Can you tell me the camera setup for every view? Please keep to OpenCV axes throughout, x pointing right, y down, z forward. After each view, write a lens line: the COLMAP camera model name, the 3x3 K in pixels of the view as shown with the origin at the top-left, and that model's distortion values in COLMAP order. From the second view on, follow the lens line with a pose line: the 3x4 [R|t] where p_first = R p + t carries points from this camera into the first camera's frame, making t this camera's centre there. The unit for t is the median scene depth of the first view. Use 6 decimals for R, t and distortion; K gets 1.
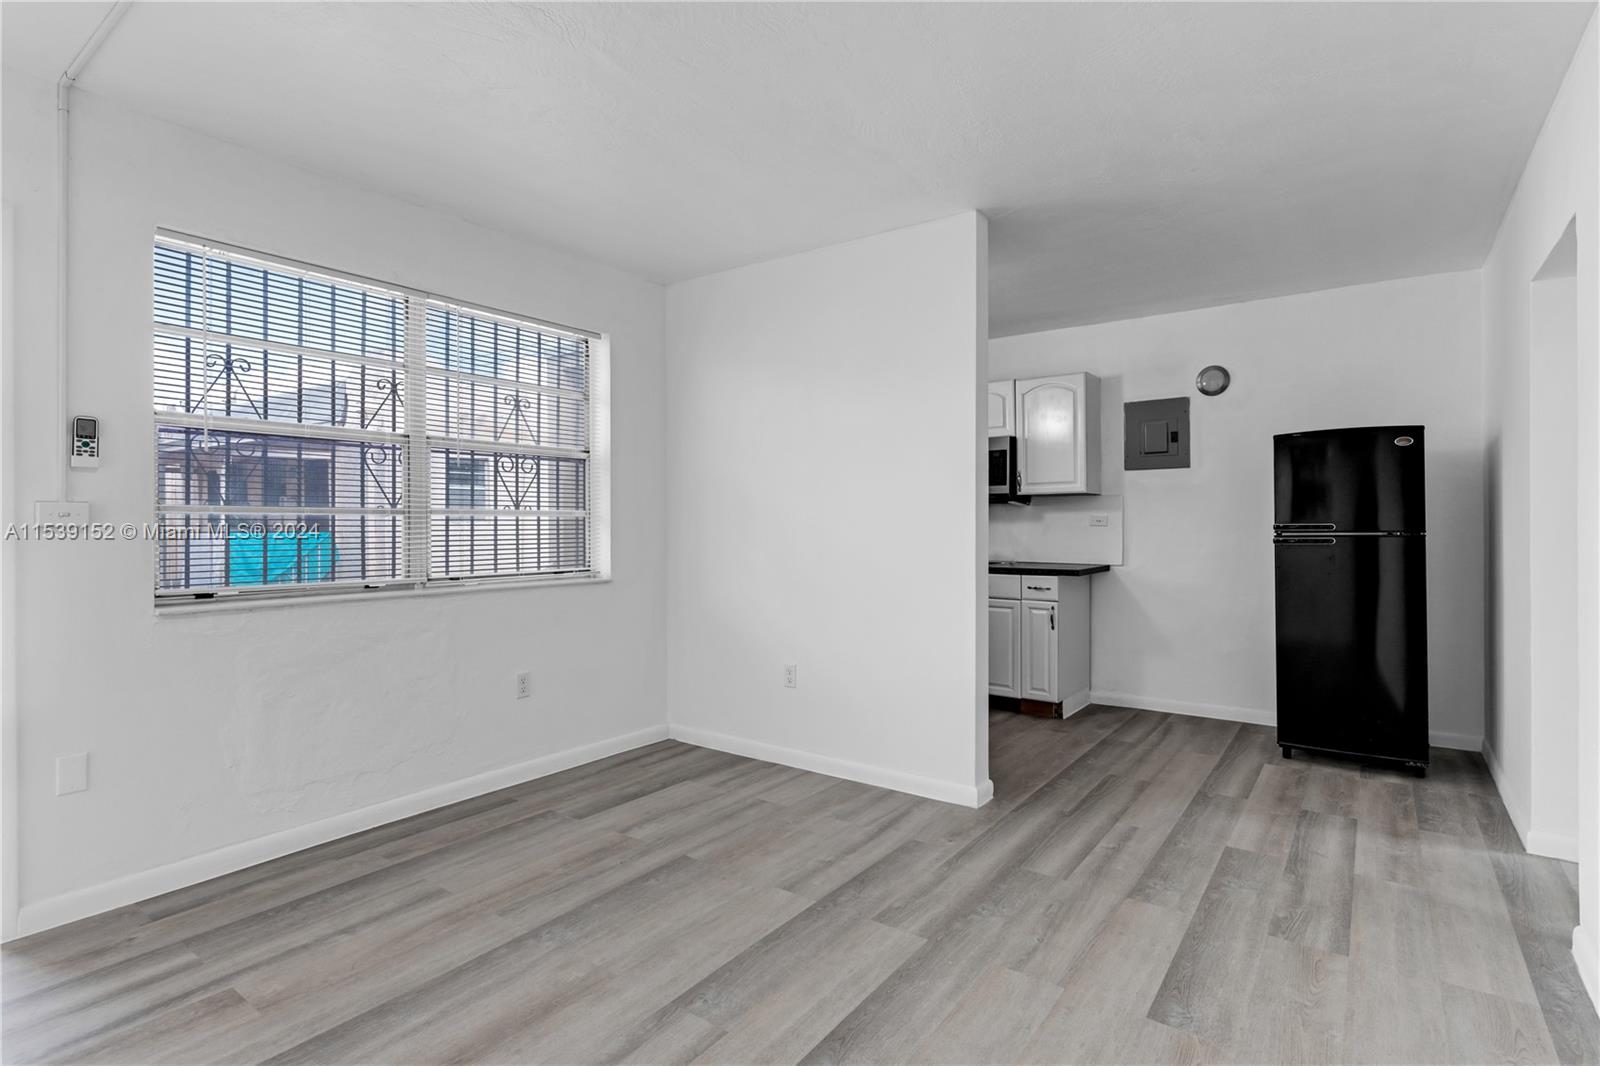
lens RADIAL K [[781.6, 0, 799.3], [0, 781.6, 539.0], [0, 0, 1]] dist [0.003450, 0.000128]
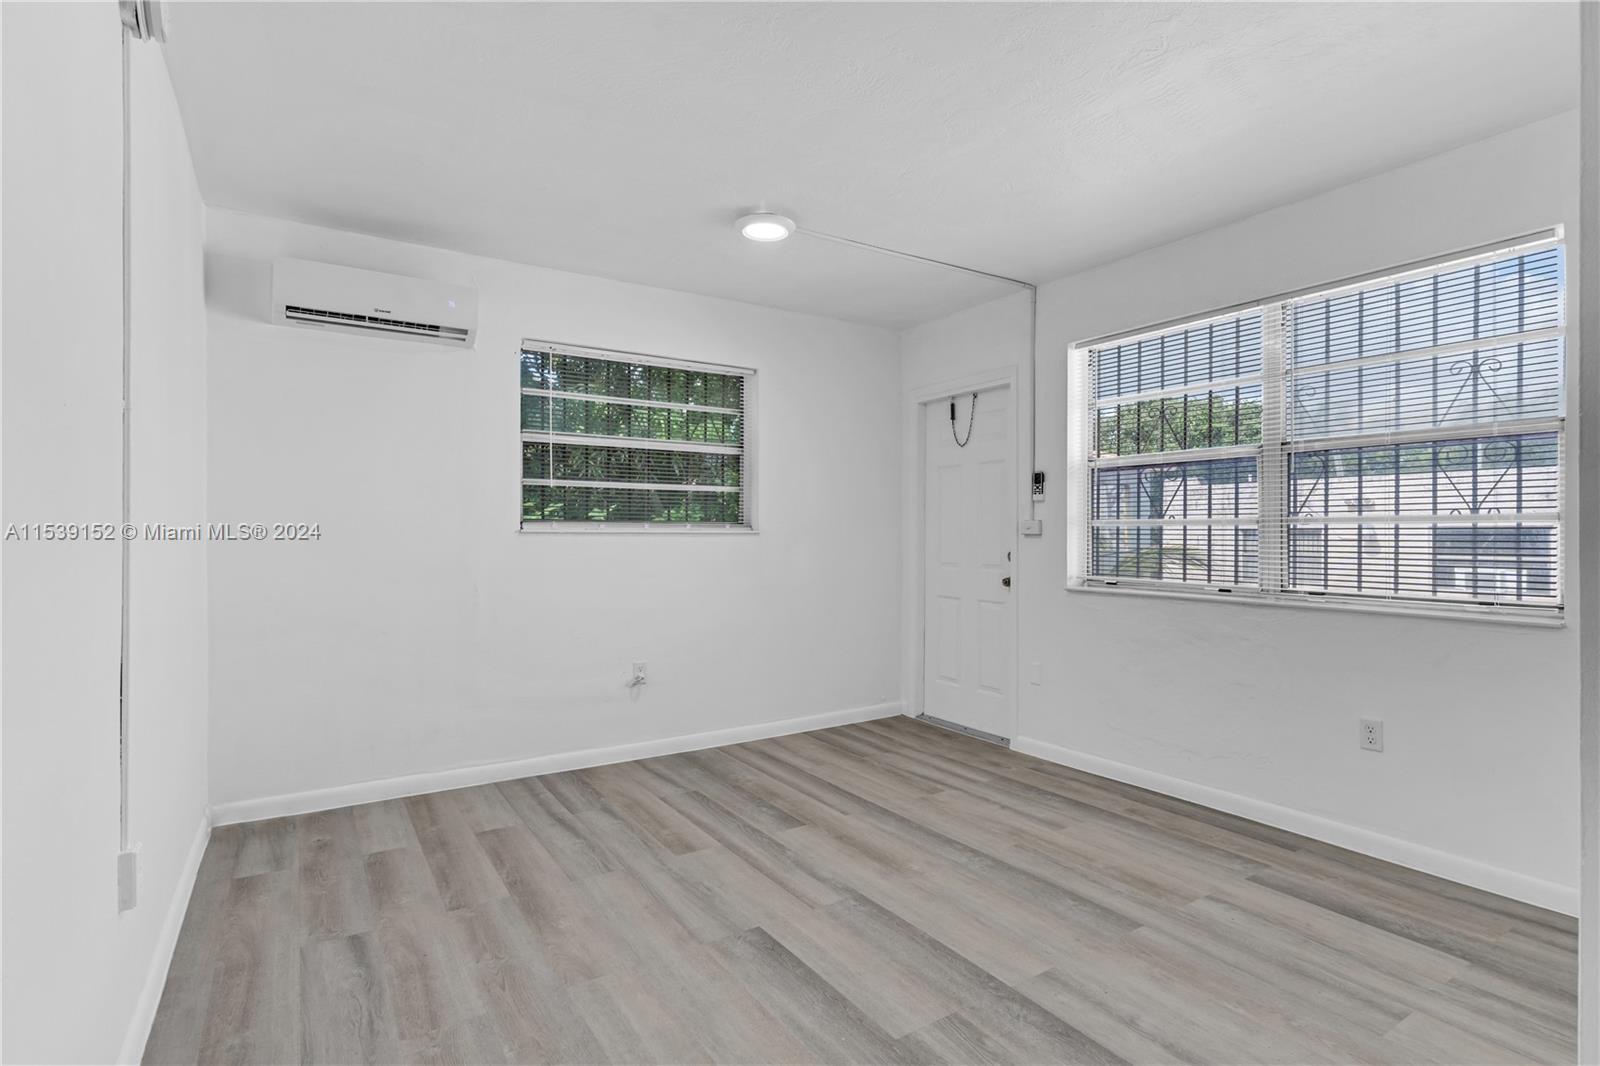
lens RADIAL K [[770.4, 0, 807.3], [0, 770.4, 530.6], [0, 0, 1]] dist [-0.001260, -0.000402]
pose [[-0.339267, -0.004227, -0.940681, 0.750403], [-0.020641, 0.999783, 0.002952, -0.015706], [0.940464, 0.020418, -0.339280, 0.922621]]
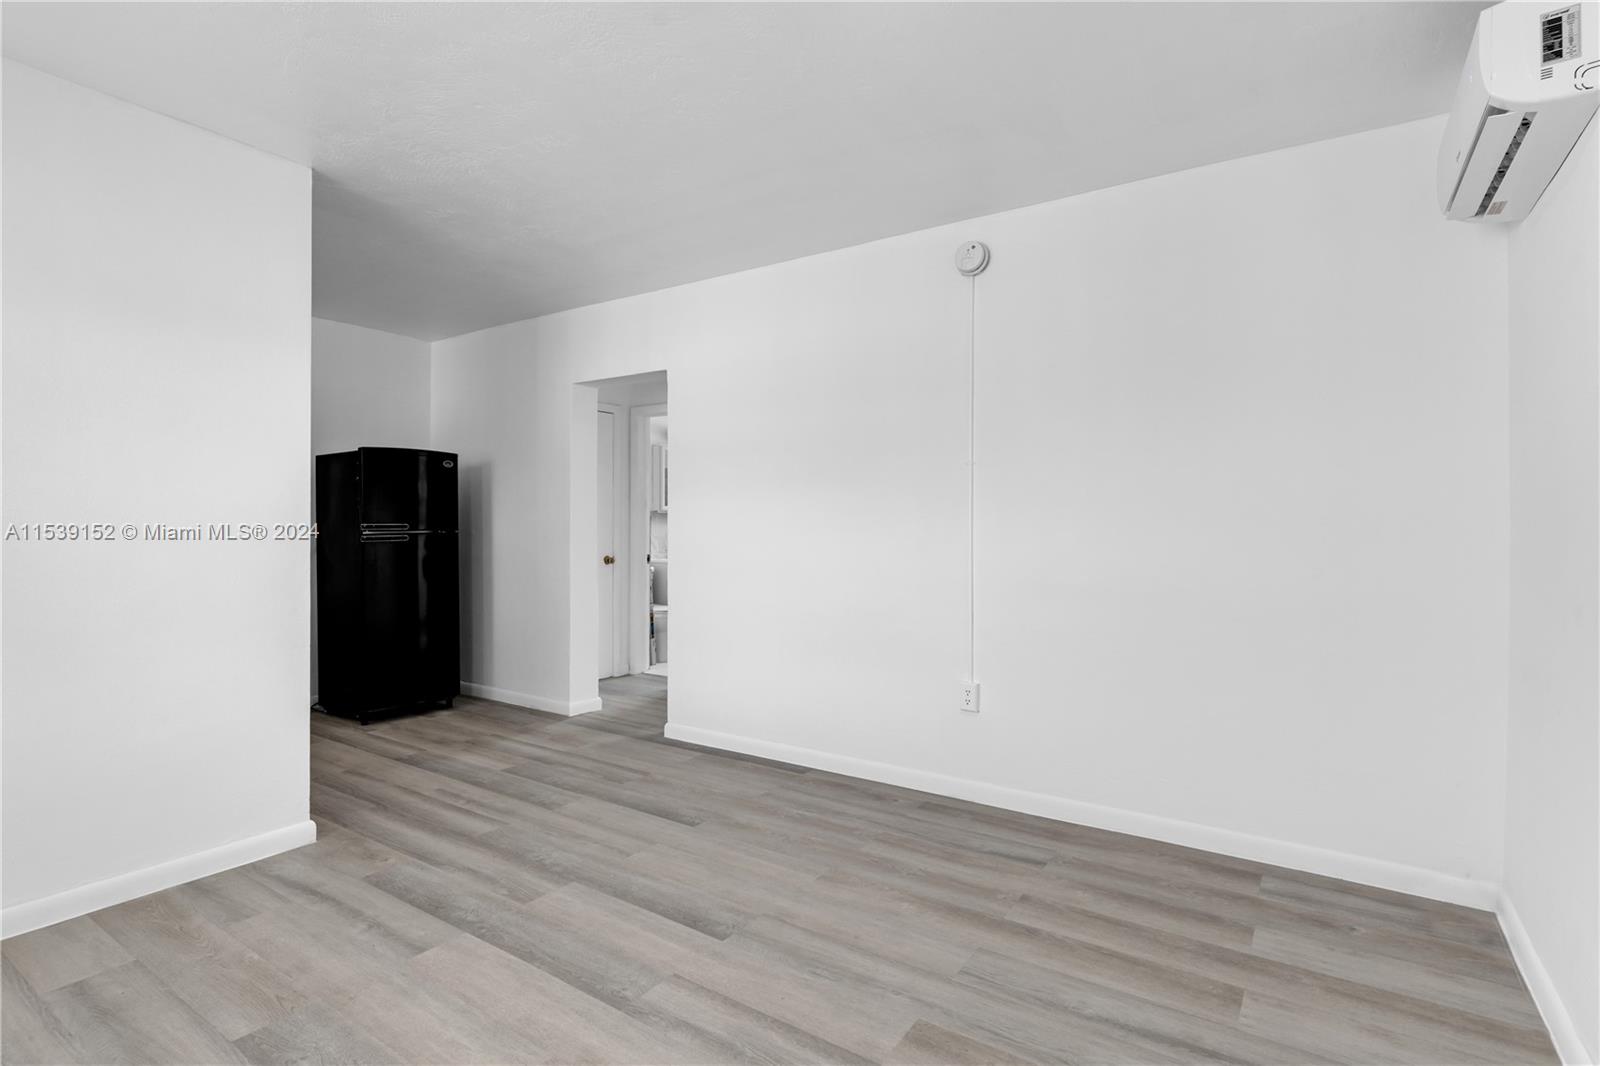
lens RADIAL K [[790.7, 0, 796.8], [0, 790.7, 516.1], [0, 0, 1]] dist [0.001228, -0.000902]
pose [[-0.035893, 0.013035, 0.999271, -0.801821], [0.018018, 0.999761, -0.012394, -0.005581], [-0.999193, 0.017560, -0.036120, 0.552410]]
